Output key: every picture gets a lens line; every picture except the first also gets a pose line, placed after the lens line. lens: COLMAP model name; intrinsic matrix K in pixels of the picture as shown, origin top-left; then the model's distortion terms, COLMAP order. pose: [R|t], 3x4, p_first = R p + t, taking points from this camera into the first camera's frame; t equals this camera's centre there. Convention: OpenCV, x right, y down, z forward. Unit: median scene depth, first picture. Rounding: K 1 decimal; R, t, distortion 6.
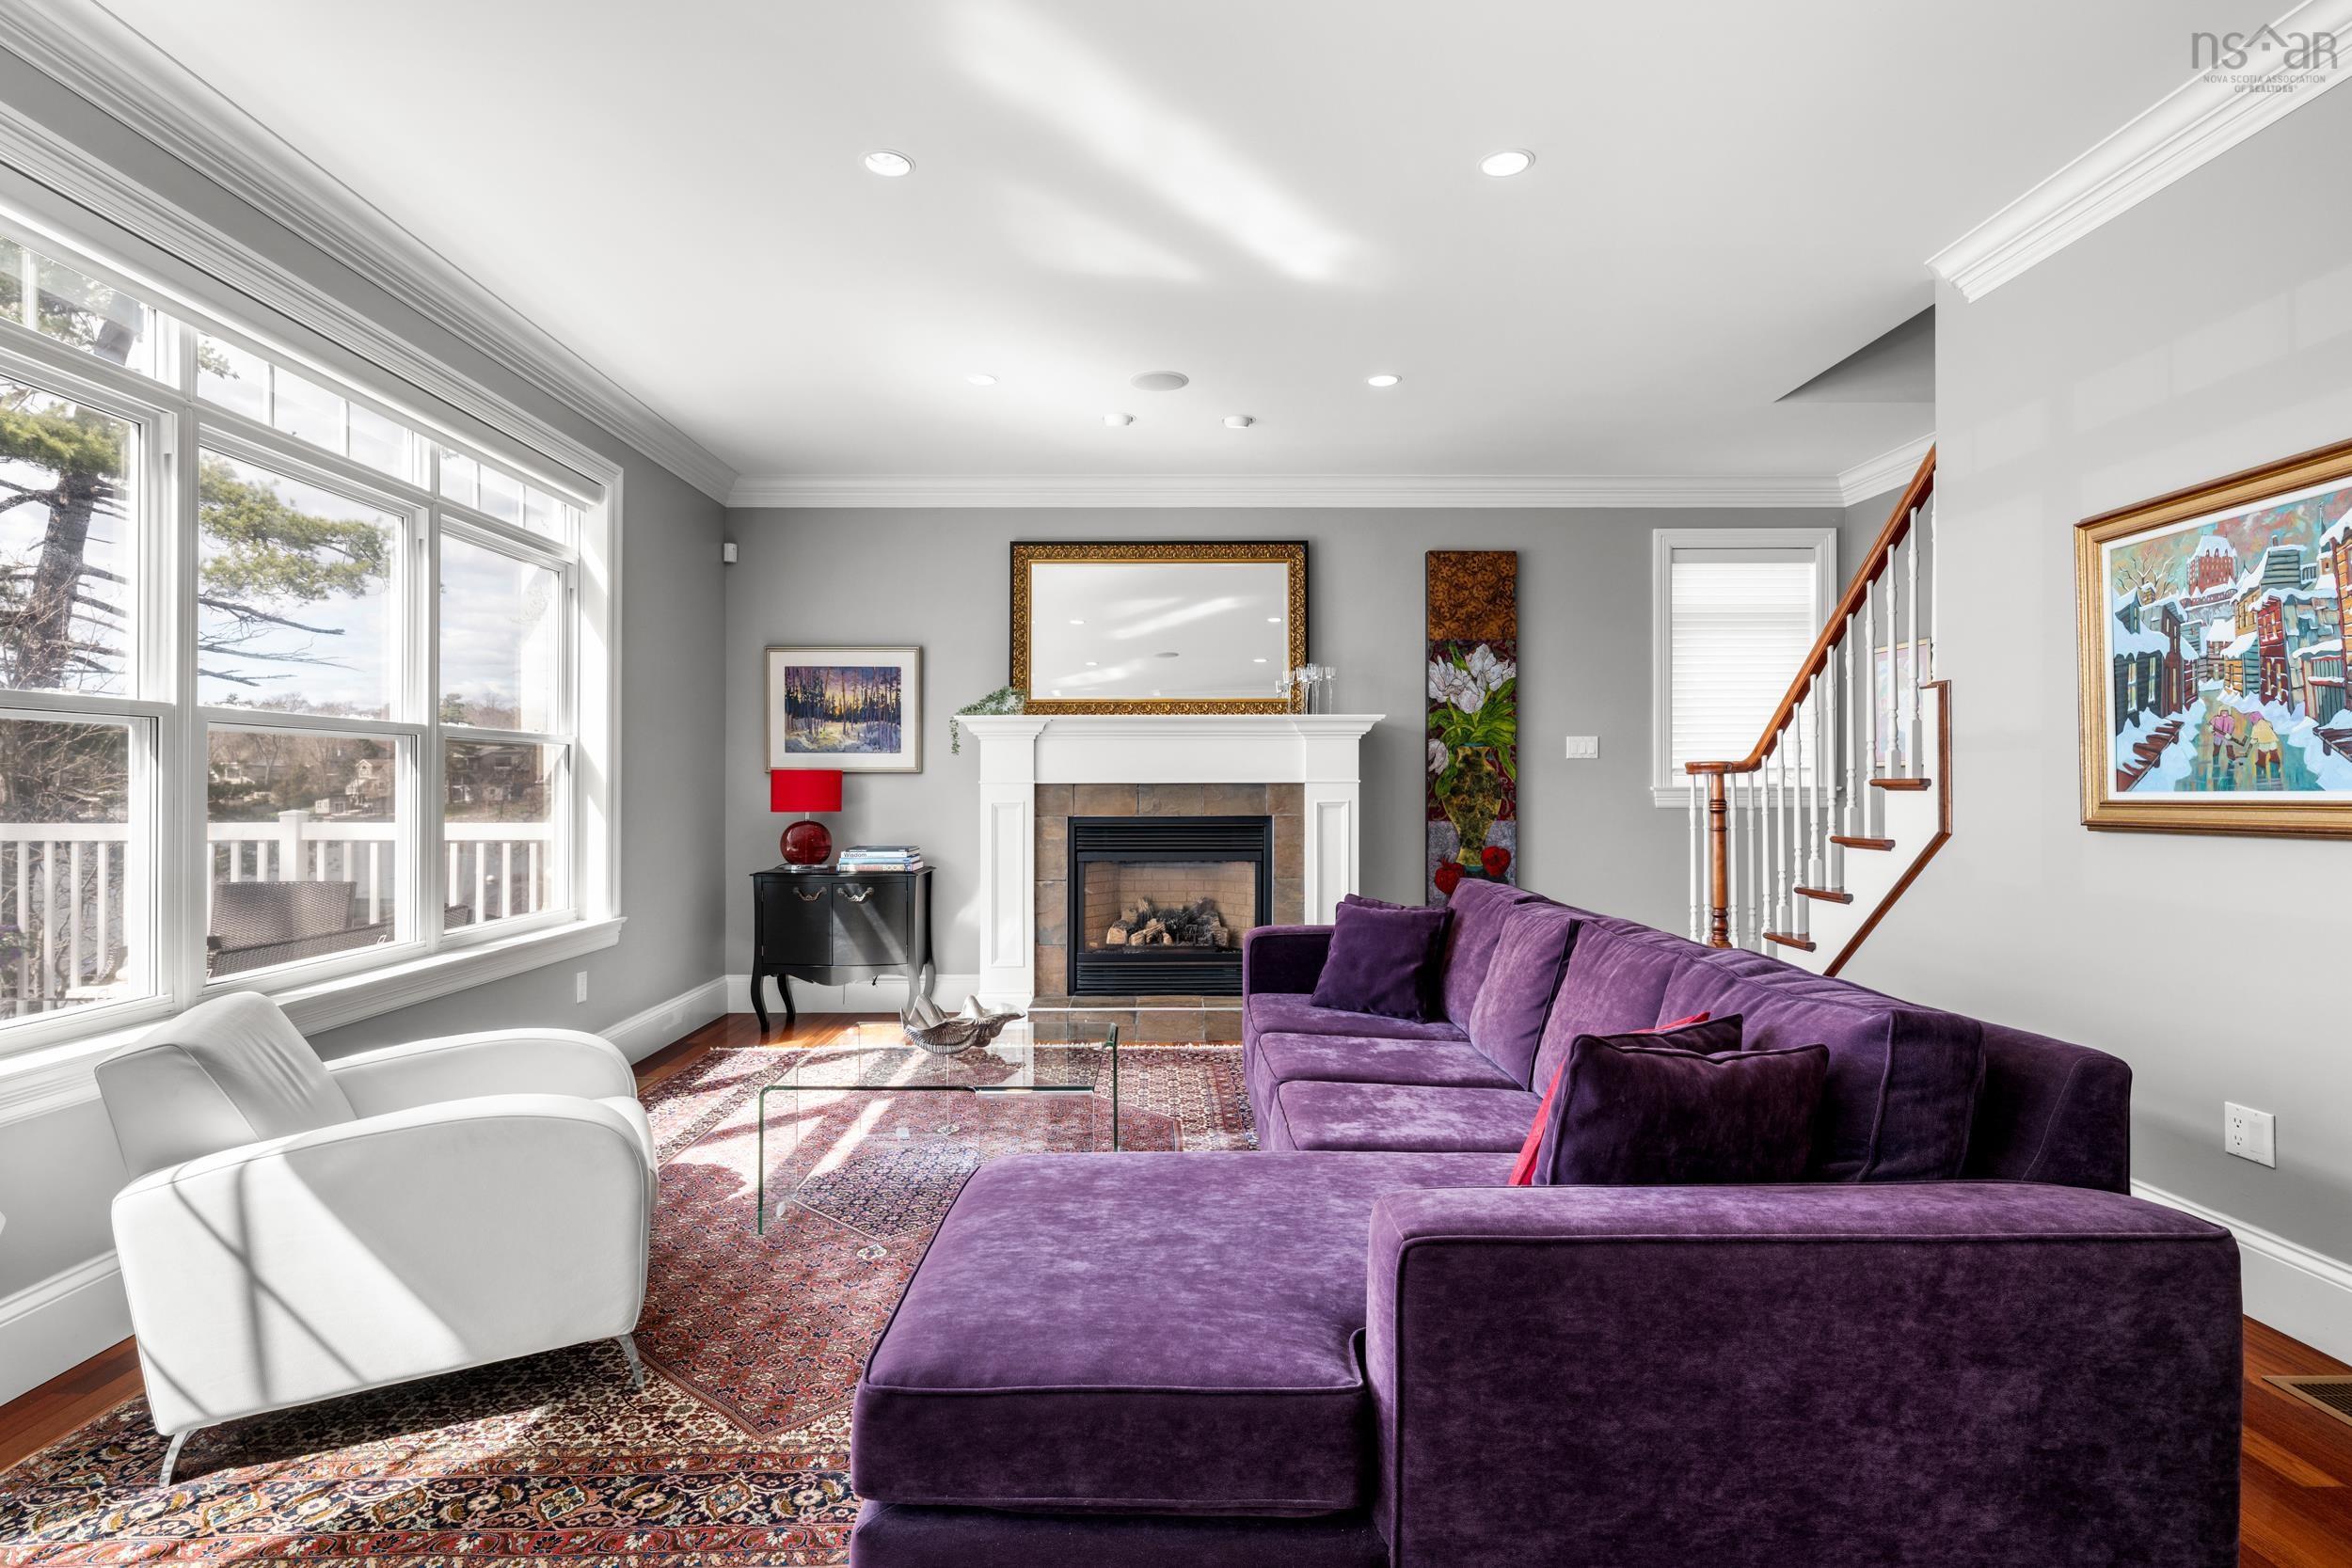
lens RADIAL K [[1177.7, 0, 1169.1], [0, 1177.7, 779.3], [0, 0, 1]] dist [-0.001224, 0.000160]
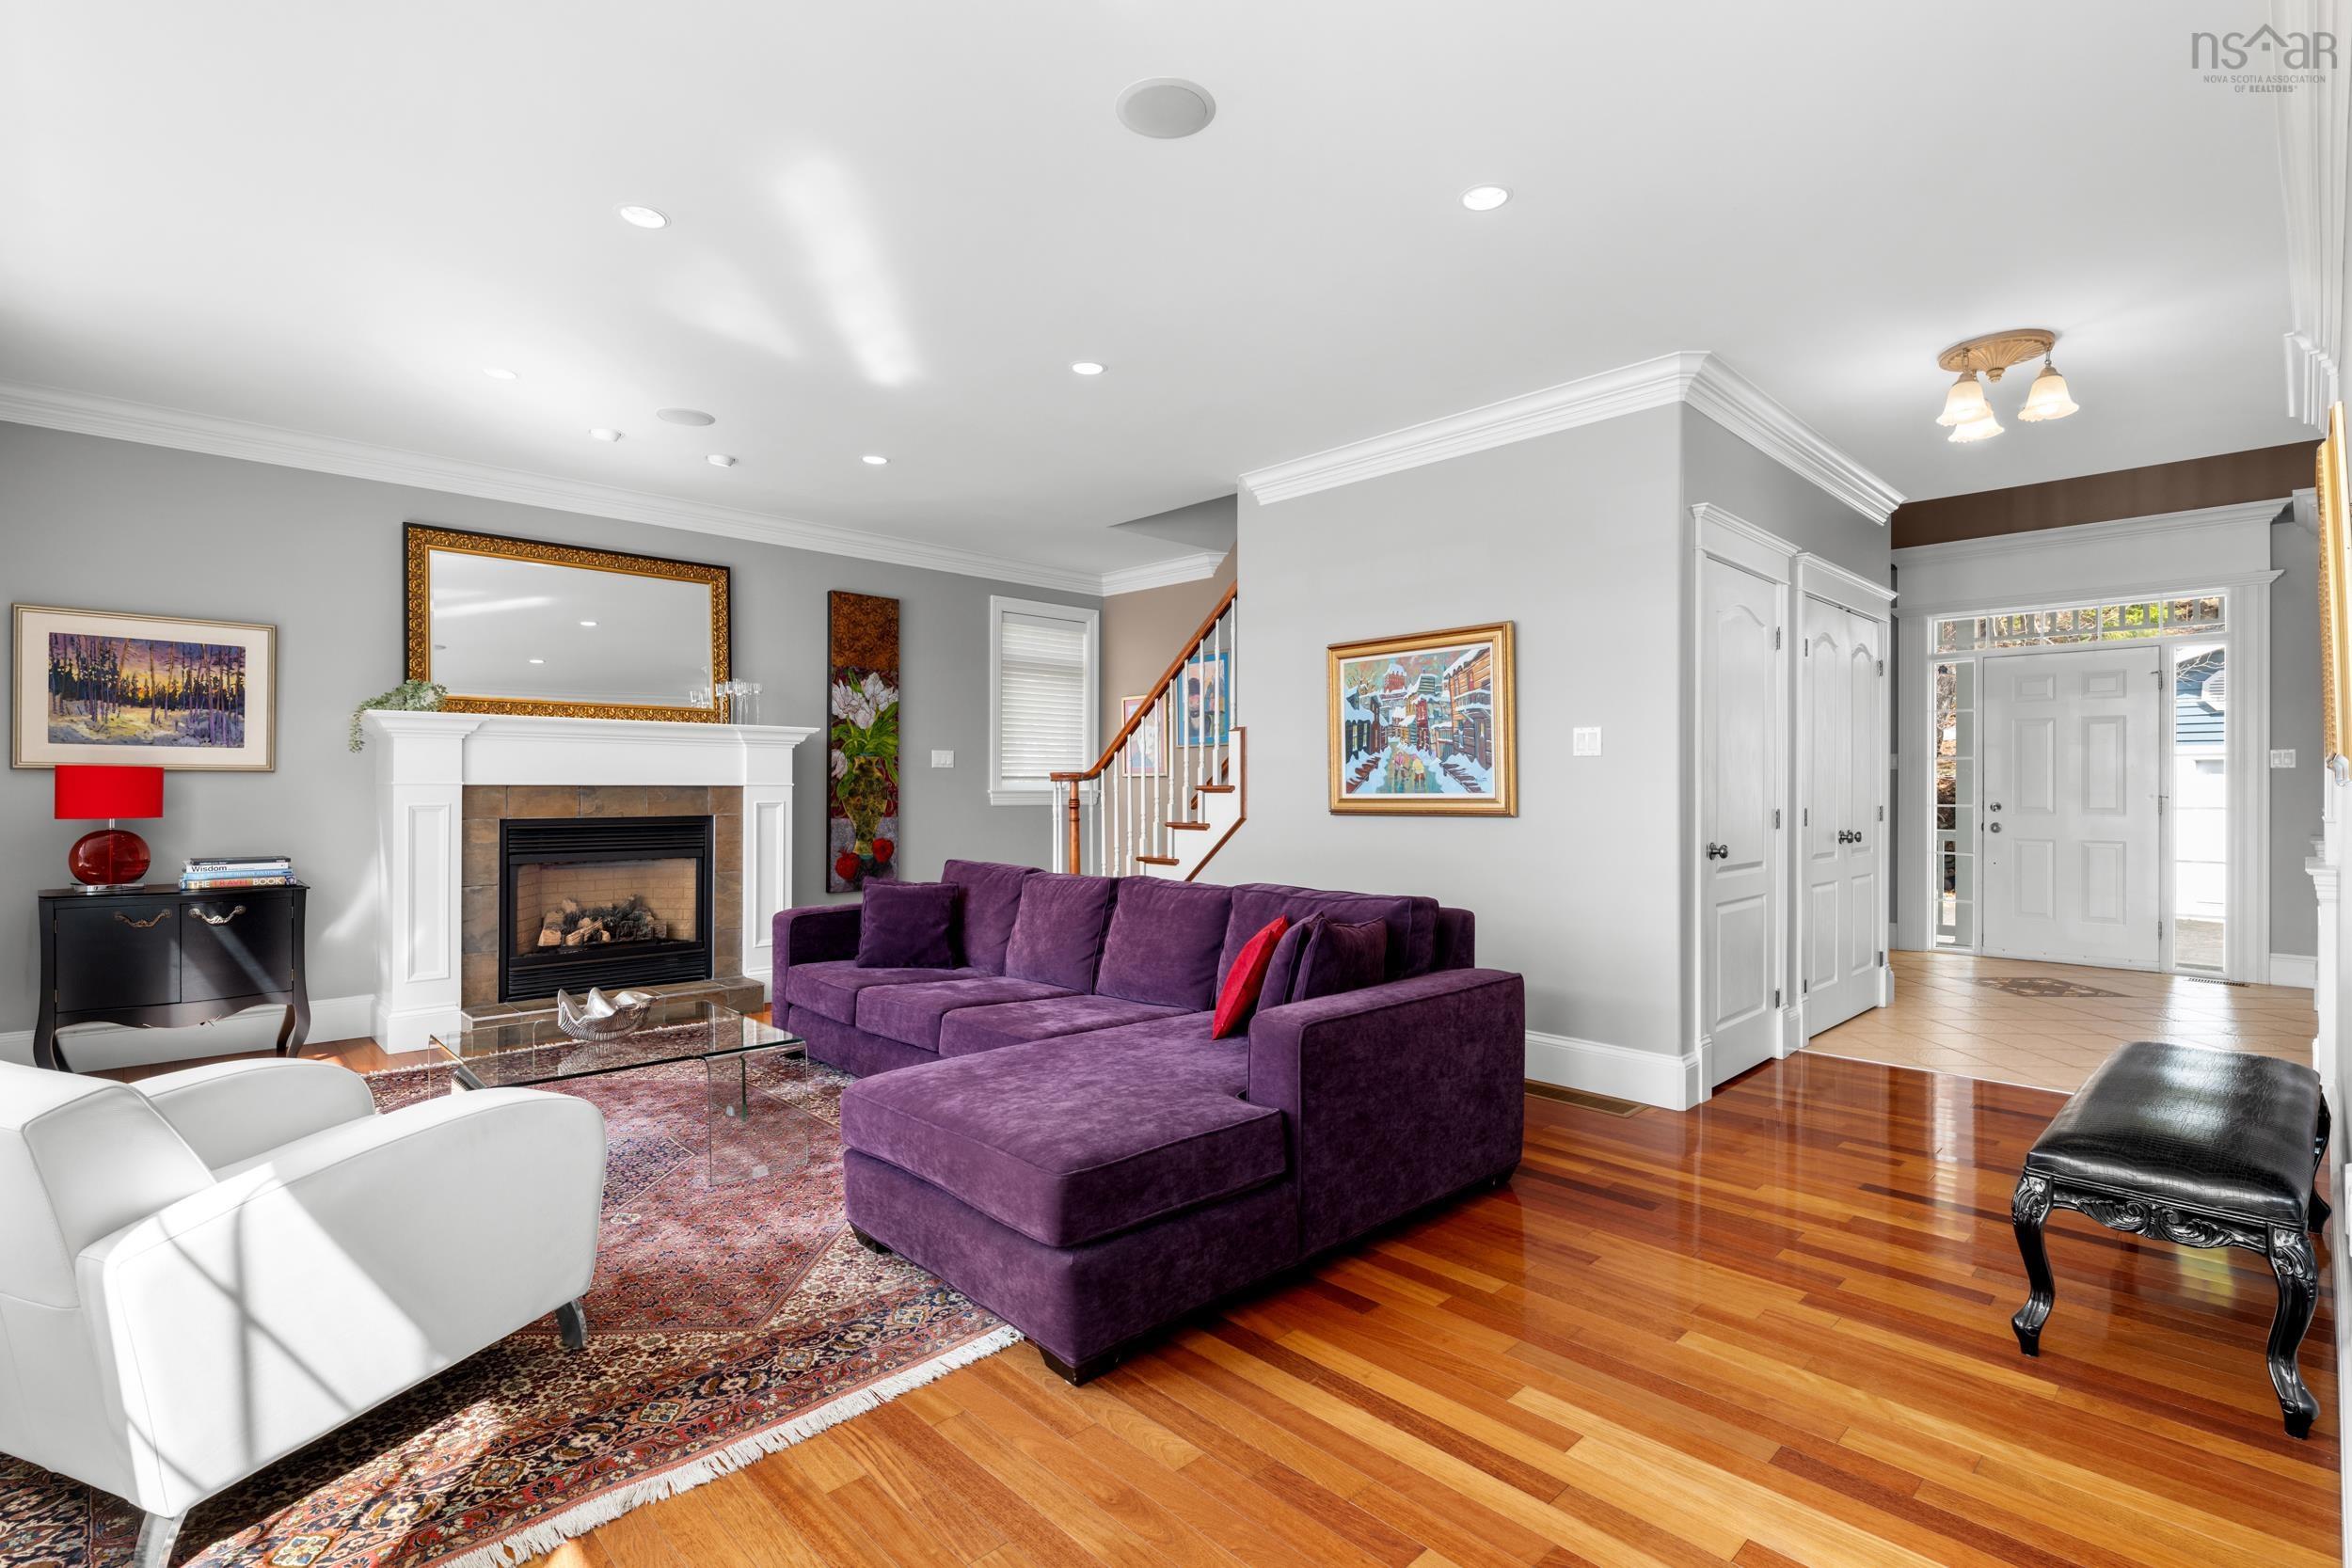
lens RADIAL K [[1089.4, 0, 1176.0], [0, 1089.4, 784.0], [0, 0, 1]] dist [-0.000393, 0.000316]
pose [[0.728998, 0.006578, 0.684484, -0.295741], [-0.007338, 0.999971, -0.001795, 0.000220], [-0.684477, -0.003714, 0.729025, -0.038837]]
